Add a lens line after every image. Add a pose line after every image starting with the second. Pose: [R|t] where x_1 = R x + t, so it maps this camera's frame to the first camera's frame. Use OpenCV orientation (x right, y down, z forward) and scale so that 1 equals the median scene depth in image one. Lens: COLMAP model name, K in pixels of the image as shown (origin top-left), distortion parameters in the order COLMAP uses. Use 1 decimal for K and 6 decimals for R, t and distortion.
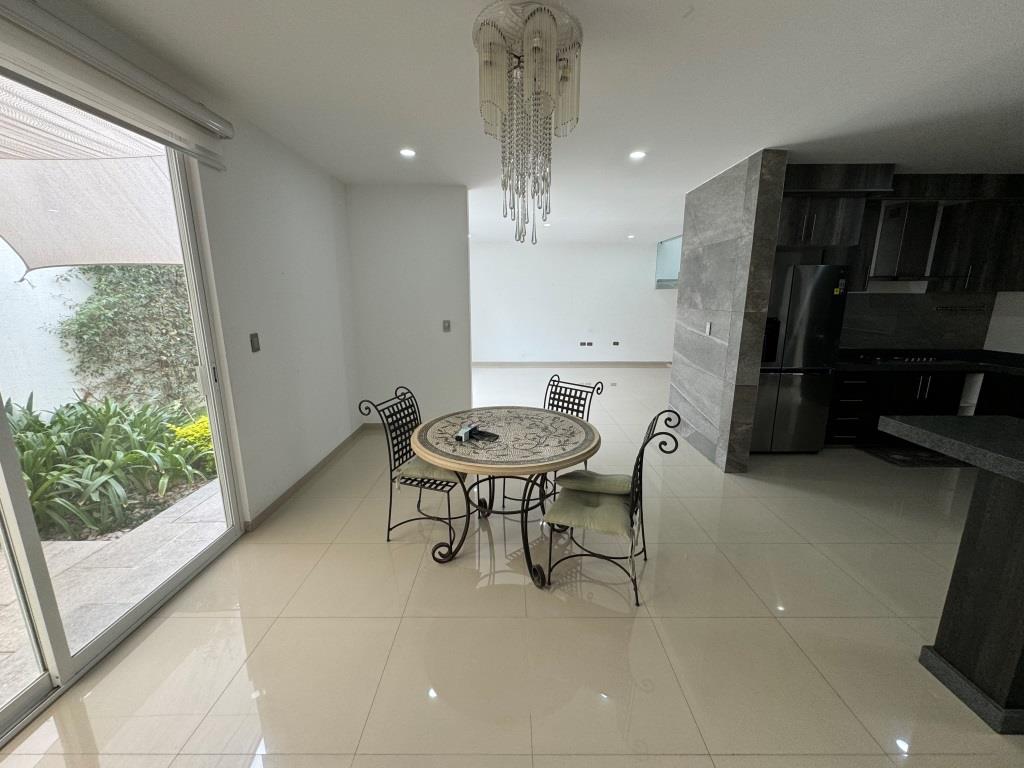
lens RADIAL K [[407.9, 0, 512.2], [0, 407.9, 384.6], [0, 0, 1]] dist [-0.001350, 0.000611]
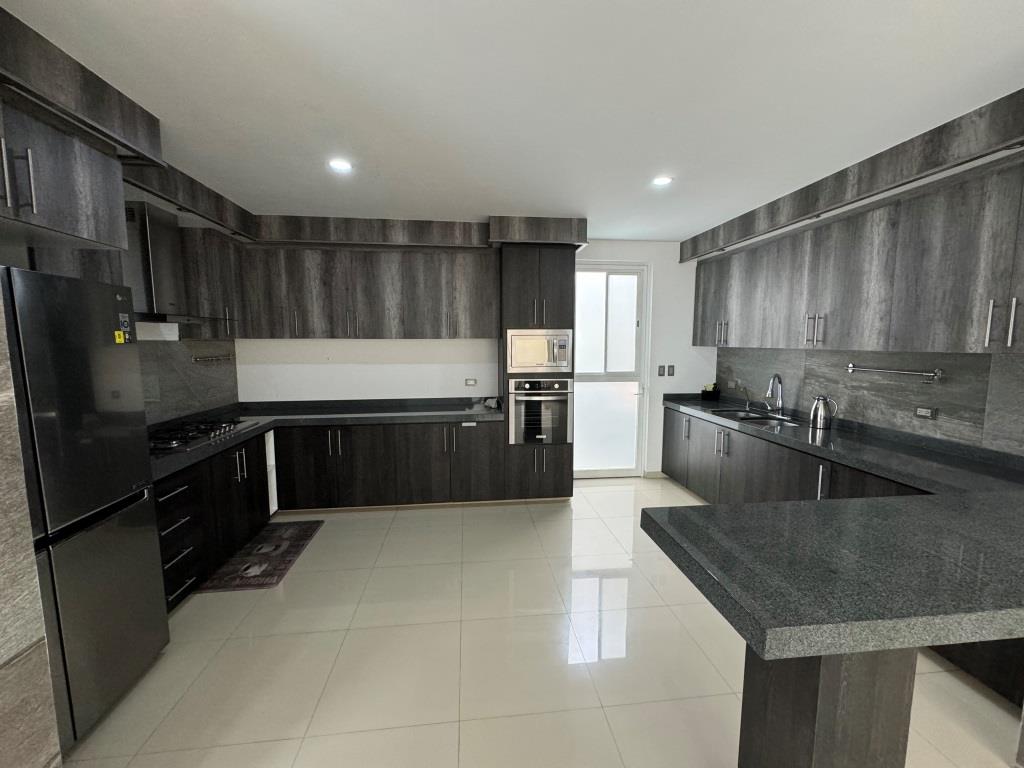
lens RADIAL K [[407.9, 0, 513.9], [0, 407.9, 384.4], [0, 0, 1]] dist [-0.001350, 0.000611]
pose [[-0.114384, -0.104703, 0.987904, 0.253879], [0.207988, 0.969868, 0.126873, -0.136086], [-0.971420, 0.219984, -0.089160, 0.592726]]
